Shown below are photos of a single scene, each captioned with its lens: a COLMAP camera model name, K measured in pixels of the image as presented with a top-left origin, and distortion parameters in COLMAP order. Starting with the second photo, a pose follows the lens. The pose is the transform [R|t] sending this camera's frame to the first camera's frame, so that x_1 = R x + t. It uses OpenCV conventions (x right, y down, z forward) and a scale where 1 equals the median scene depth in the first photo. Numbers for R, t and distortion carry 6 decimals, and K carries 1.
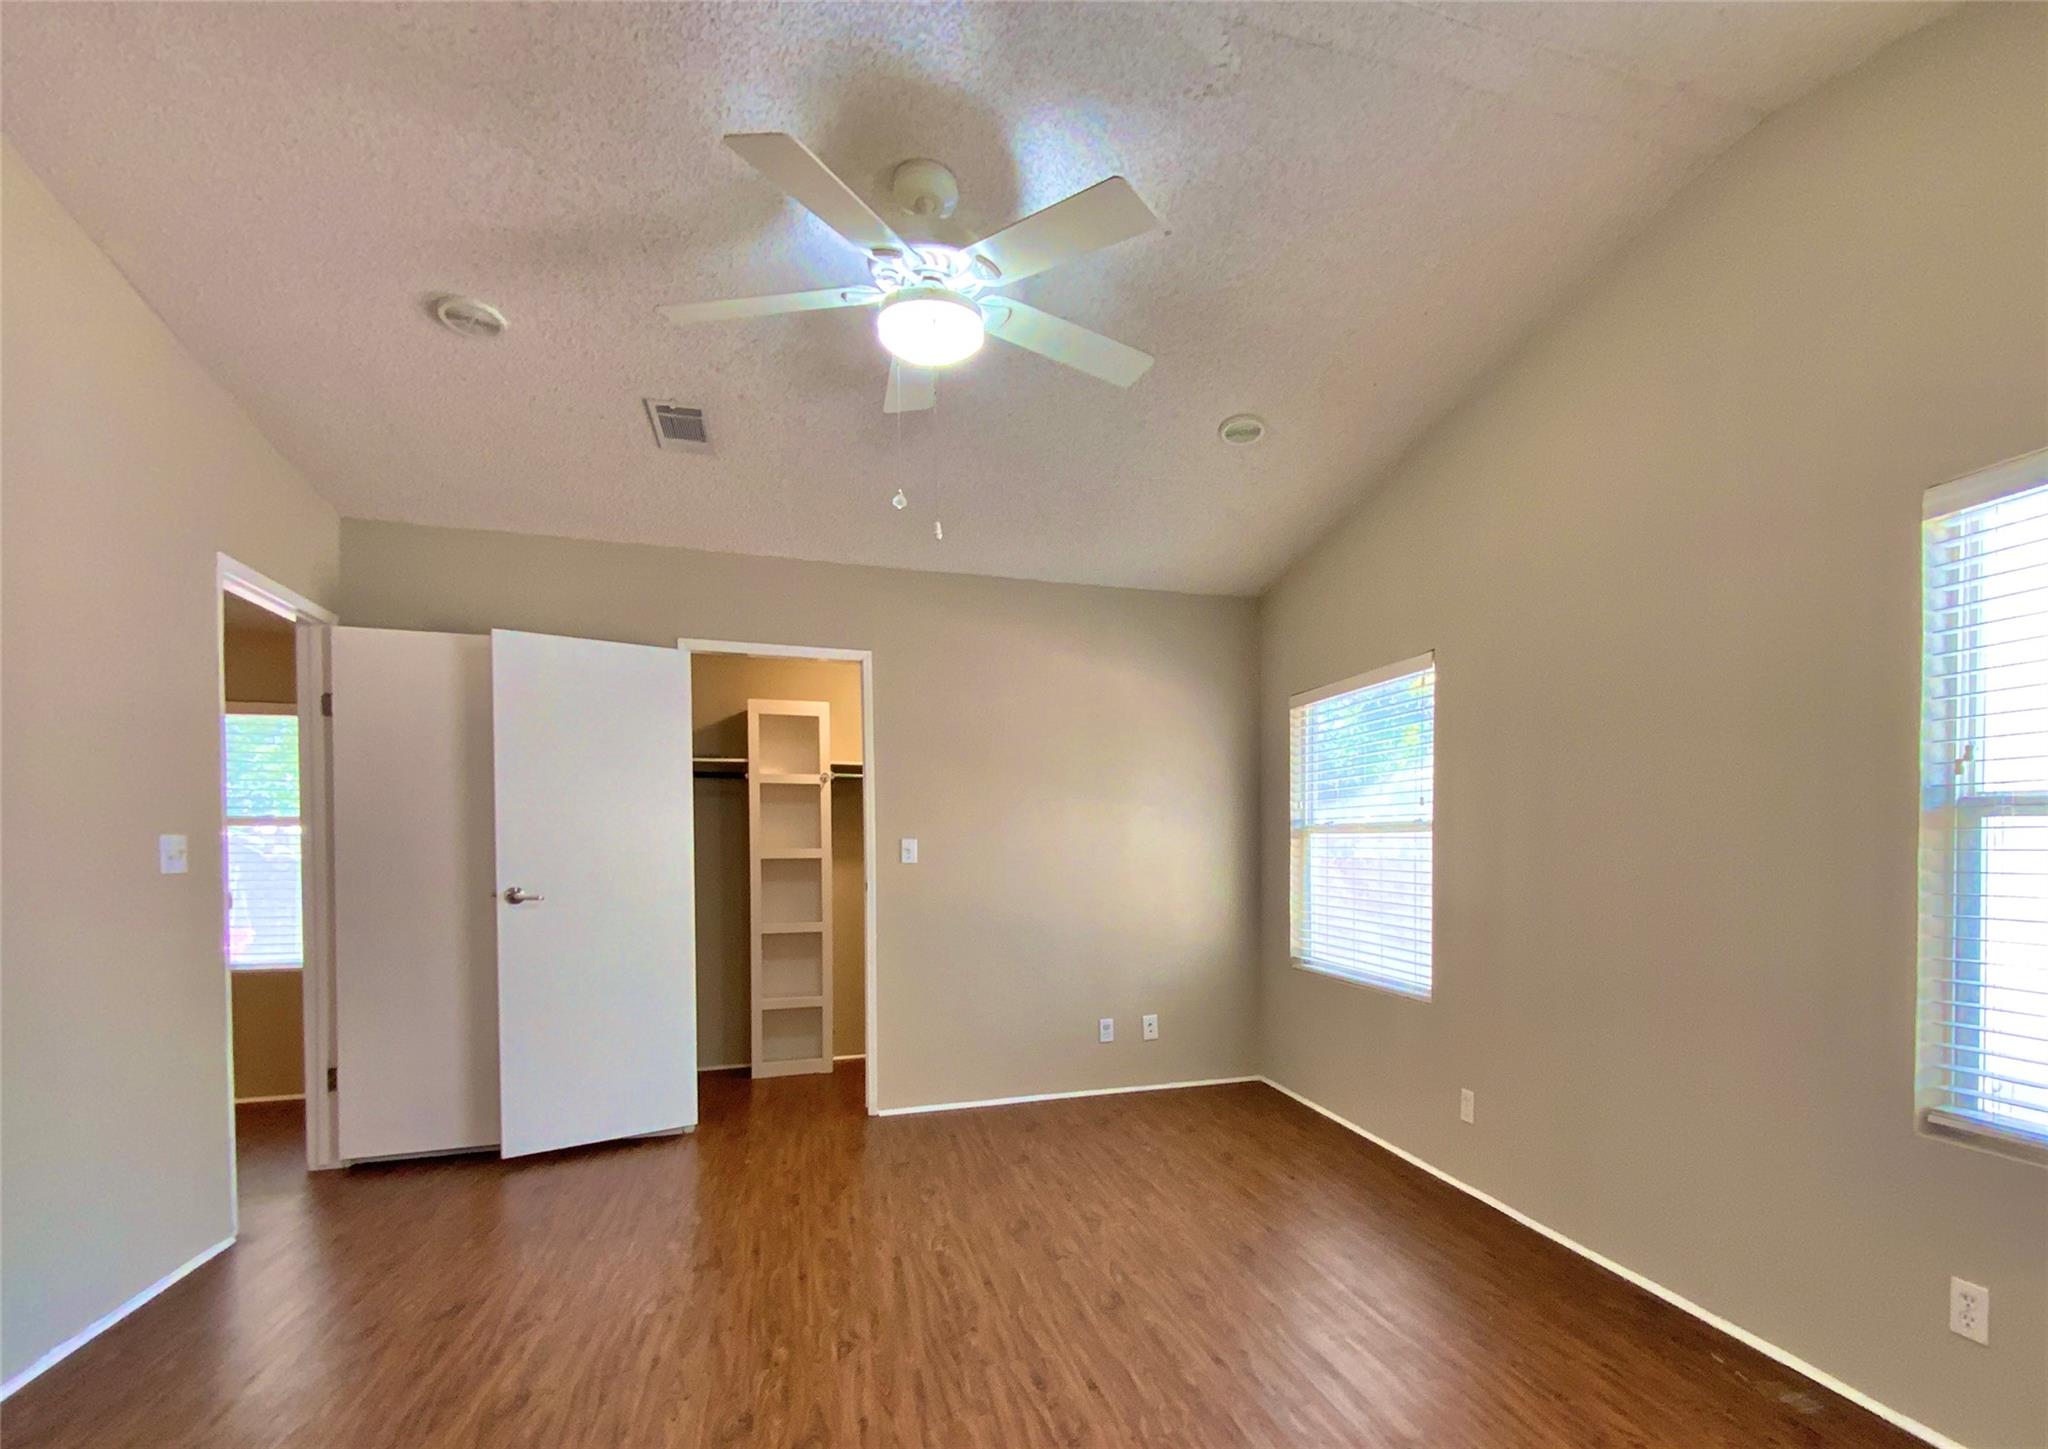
lens RADIAL K [[978.2, 0, 1024.1], [0, 978.2, 861.0], [0, 0, 1]] dist [0.000512, -0.000133]
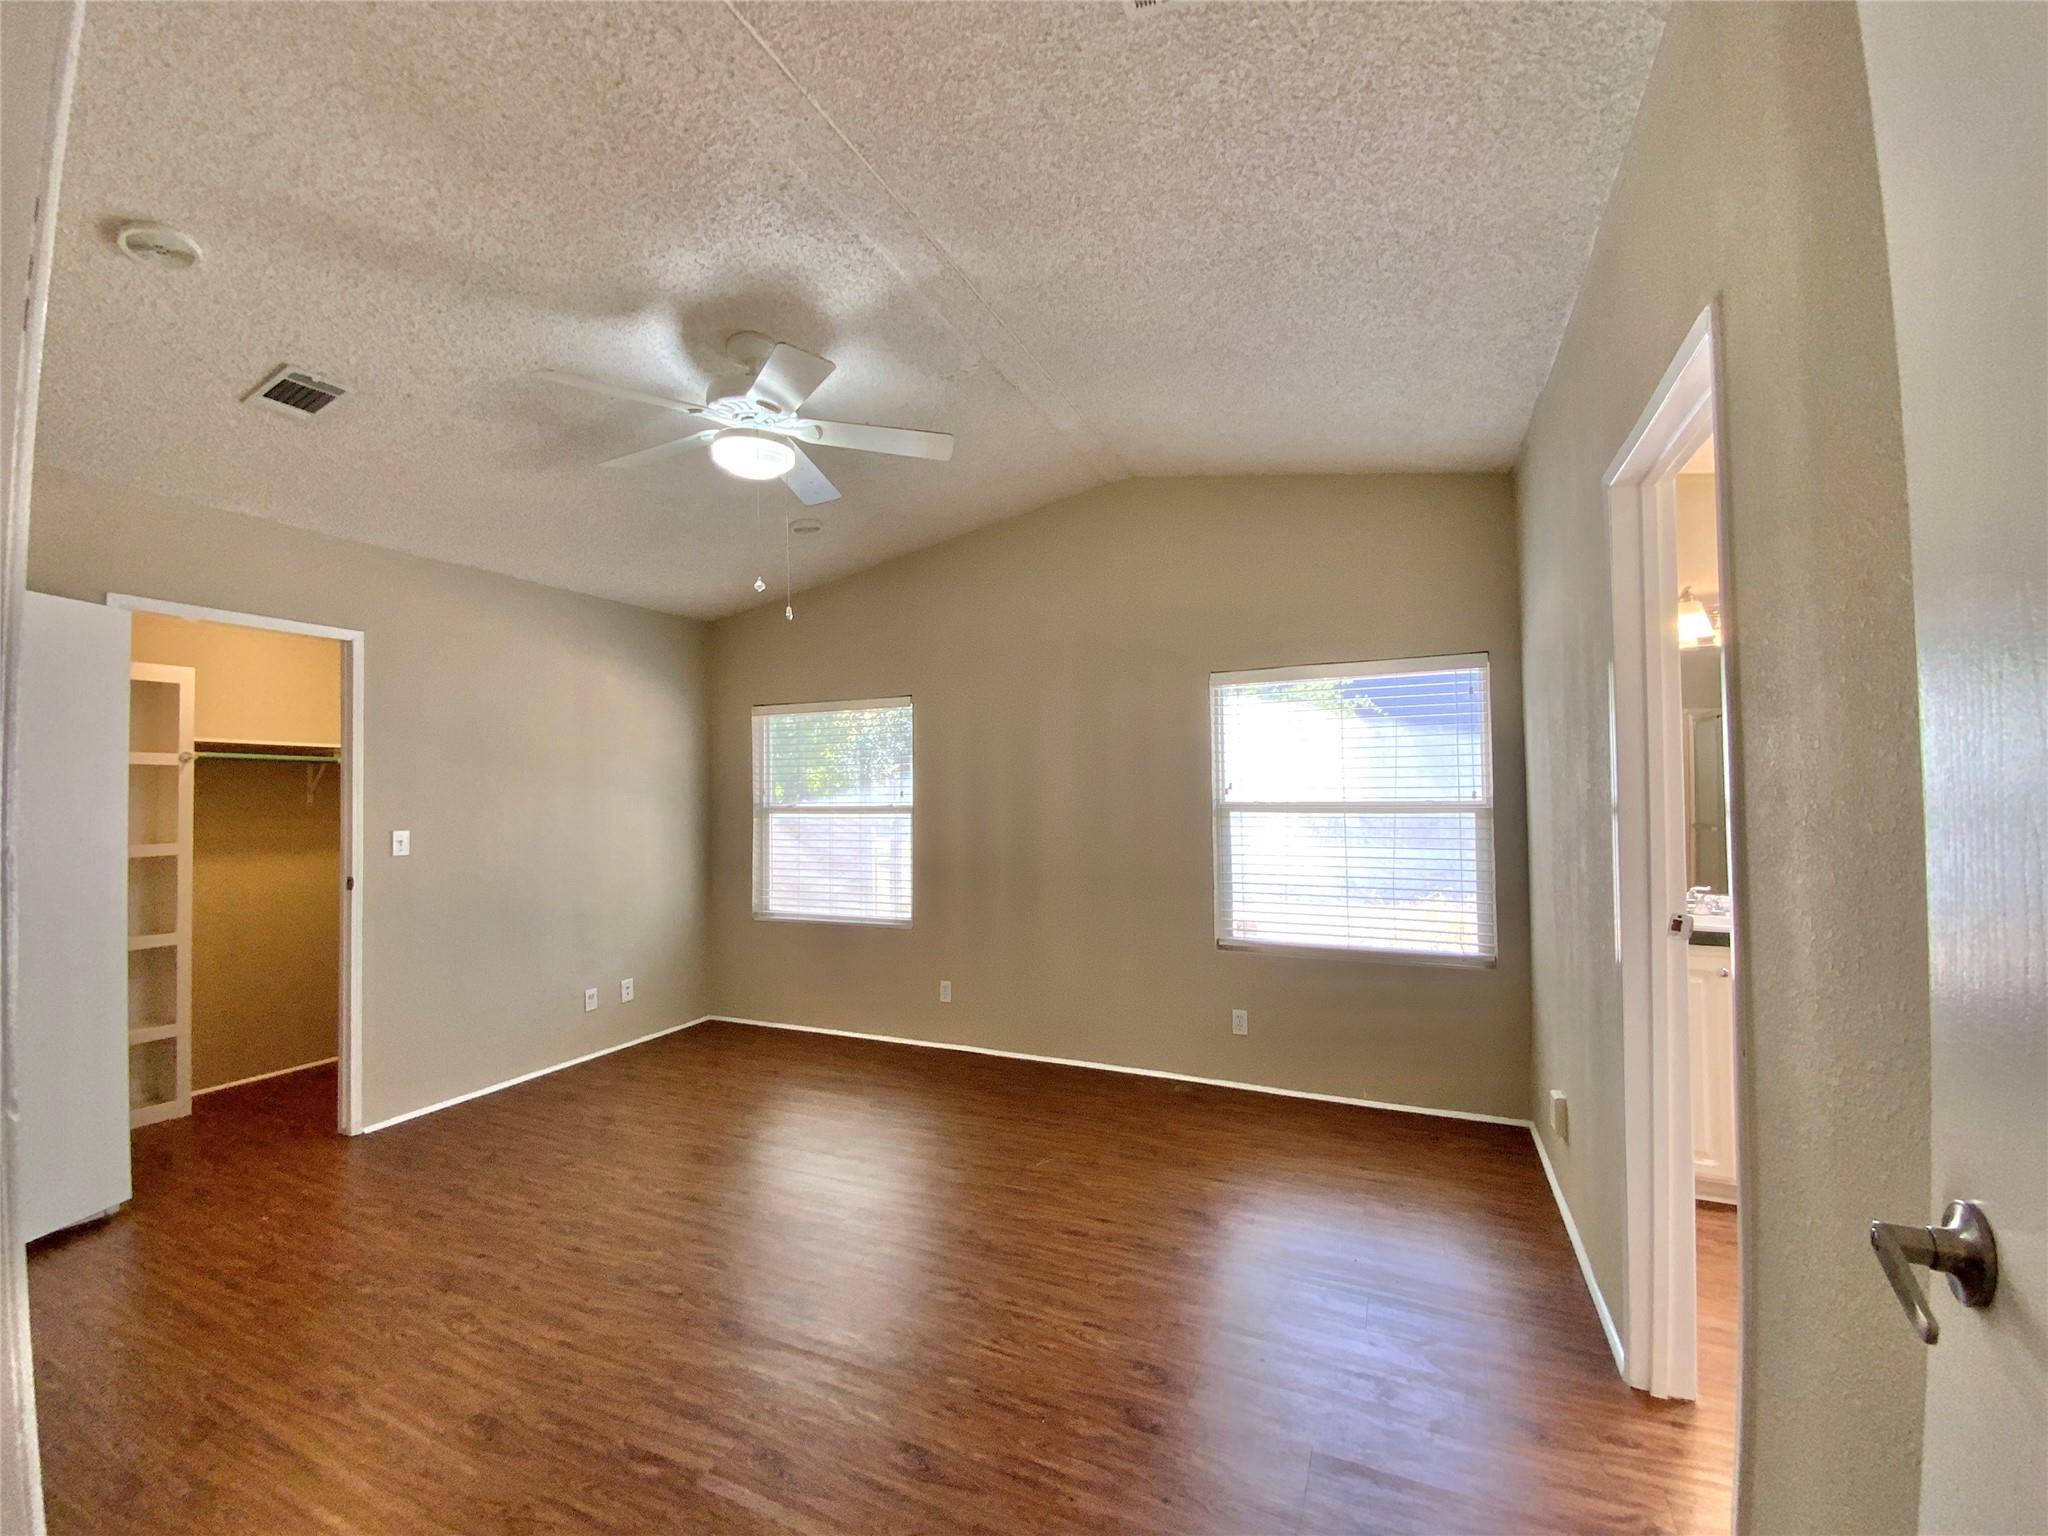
lens RADIAL K [[869.8, 0, 1032.6], [0, 869.8, 772.5], [0, 0, 1]] dist [-0.001216, -0.000489]
pose [[0.675031, 0.010474, 0.737715, -0.354467], [0.032182, 0.998530, -0.043624, -0.024210], [-0.737087, 0.053189, 0.673701, -0.027881]]
